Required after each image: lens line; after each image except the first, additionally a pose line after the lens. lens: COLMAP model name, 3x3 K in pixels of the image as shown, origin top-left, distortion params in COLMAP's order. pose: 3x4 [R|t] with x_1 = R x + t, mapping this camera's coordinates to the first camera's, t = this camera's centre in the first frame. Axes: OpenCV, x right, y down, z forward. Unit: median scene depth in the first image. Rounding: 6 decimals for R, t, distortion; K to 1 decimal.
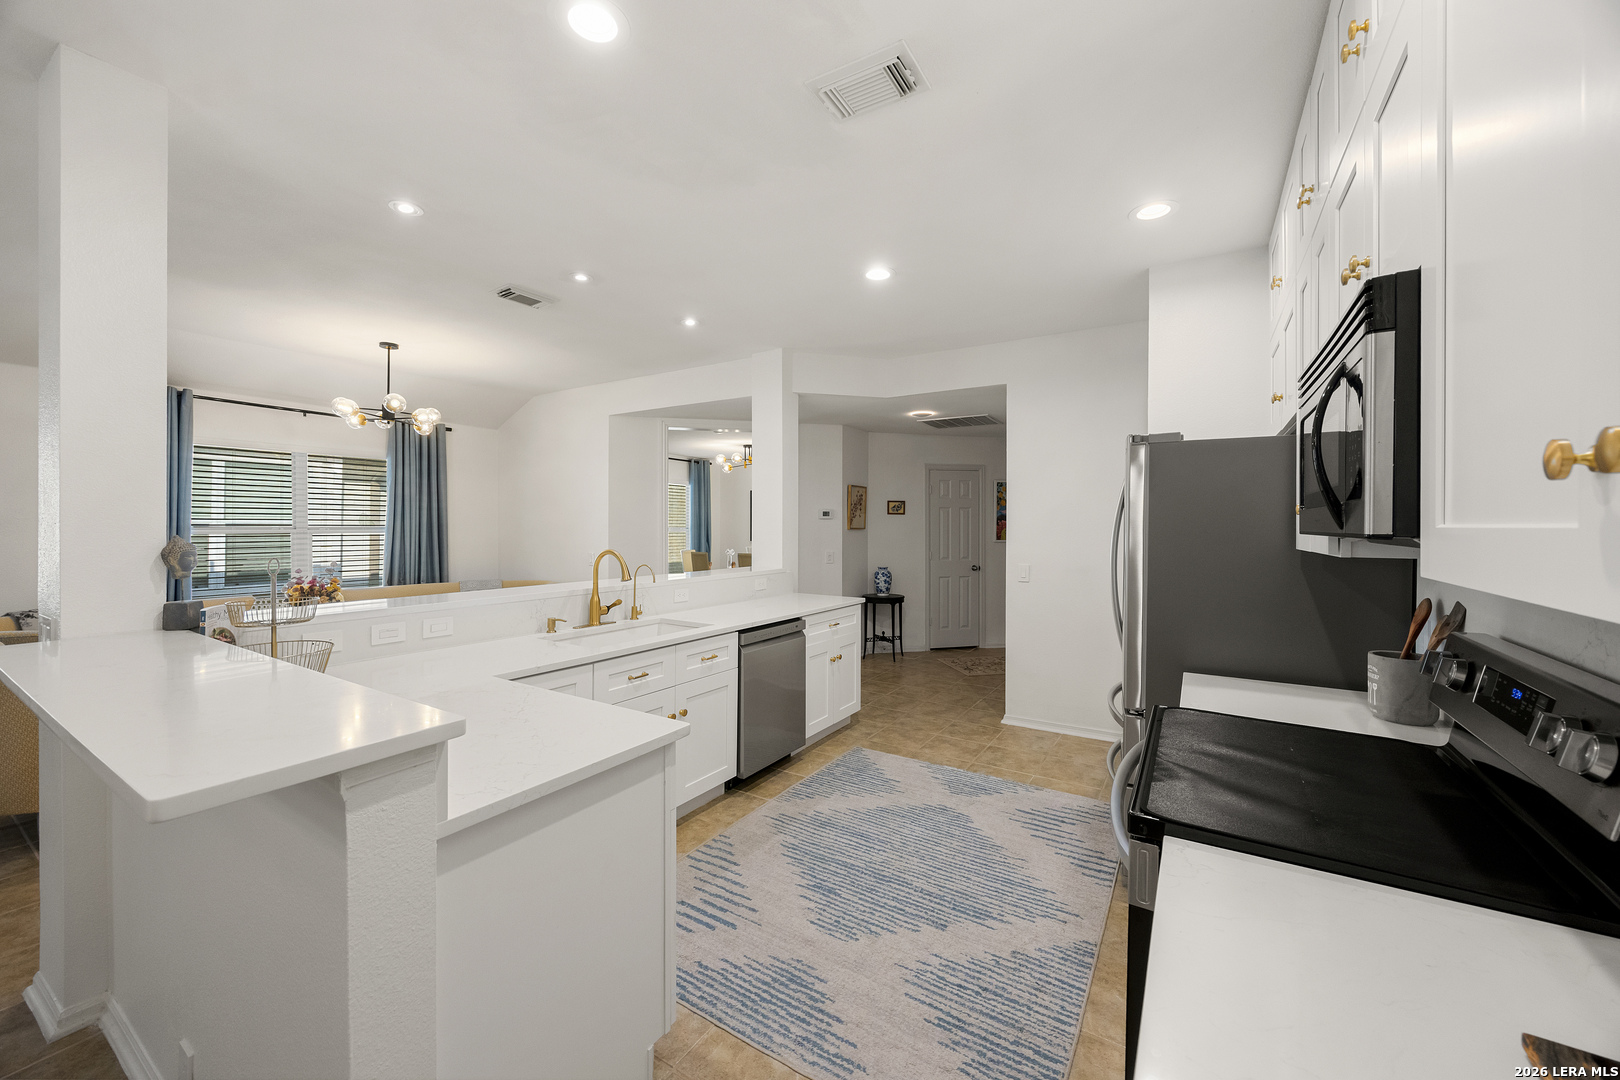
lens RADIAL K [[624.0, 0, 808.2], [0, 624.0, 524.7], [0, 0, 1]] dist [-0.000780, -0.000045]
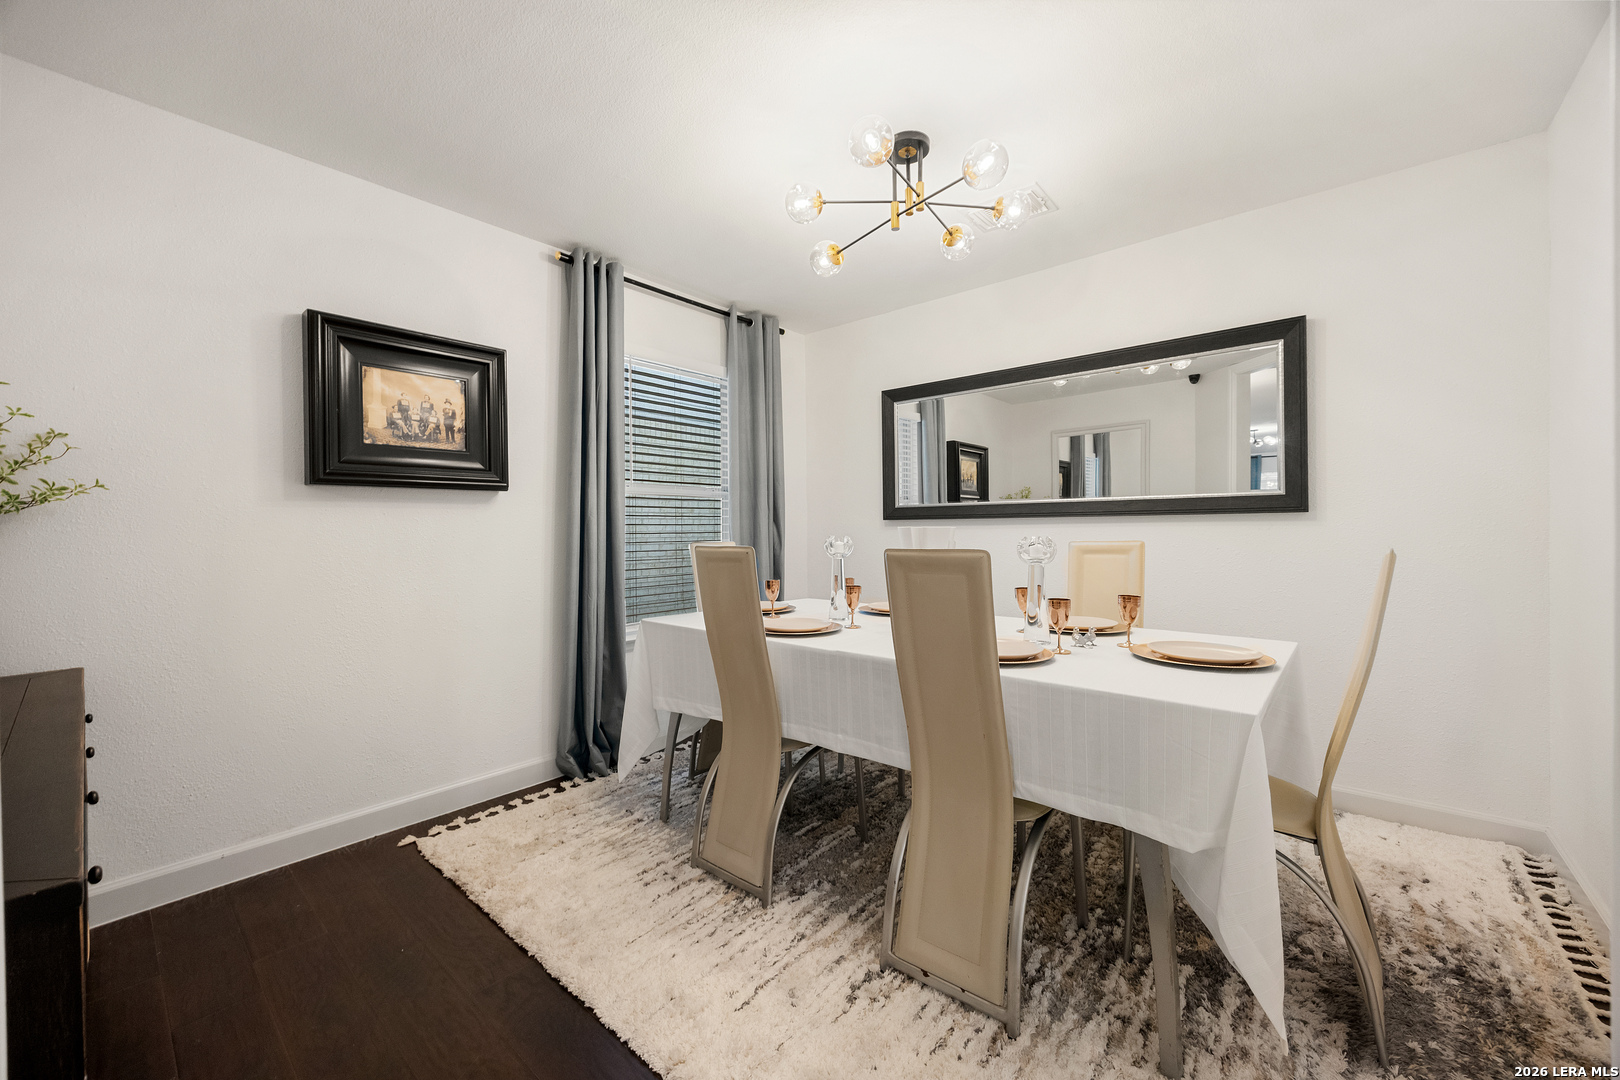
lens RADIAL K [[631.9, 0, 815.3], [0, 631.9, 532.8], [0, 0, 1]] dist [-0.000227, -0.000045]
pose [[0.991258, -0.015572, -0.131012, -0.176066], [0.017674, 0.999733, 0.014897, 0.059149], [0.130745, -0.017082, 0.991269, 1.262210]]
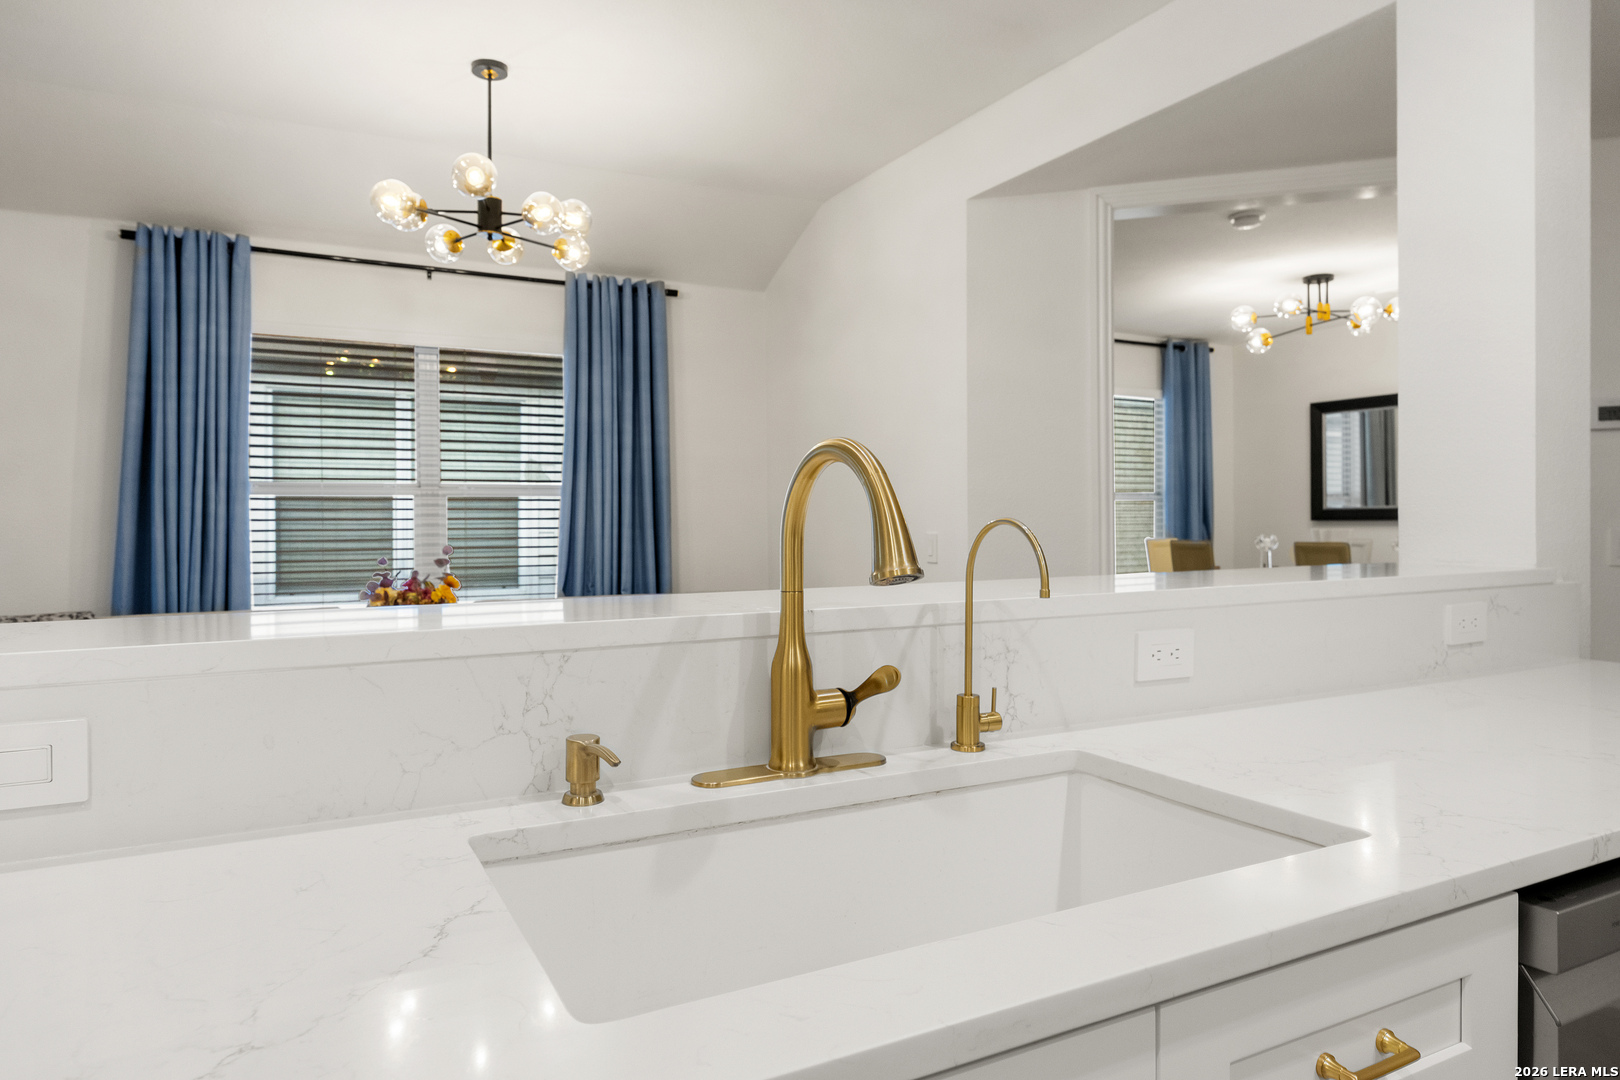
lens RADIAL K [[1012.9, 0, 816.4], [0, 1012.9, 535.3], [0, 0, 1]] dist [0.004299, 0.000184]
pose [[0.872583, -0.001943, -0.488461, -0.101568], [0.010918, 0.999820, 0.015526, 0.045858], [0.488343, -0.018881, 0.872447, 0.463656]]
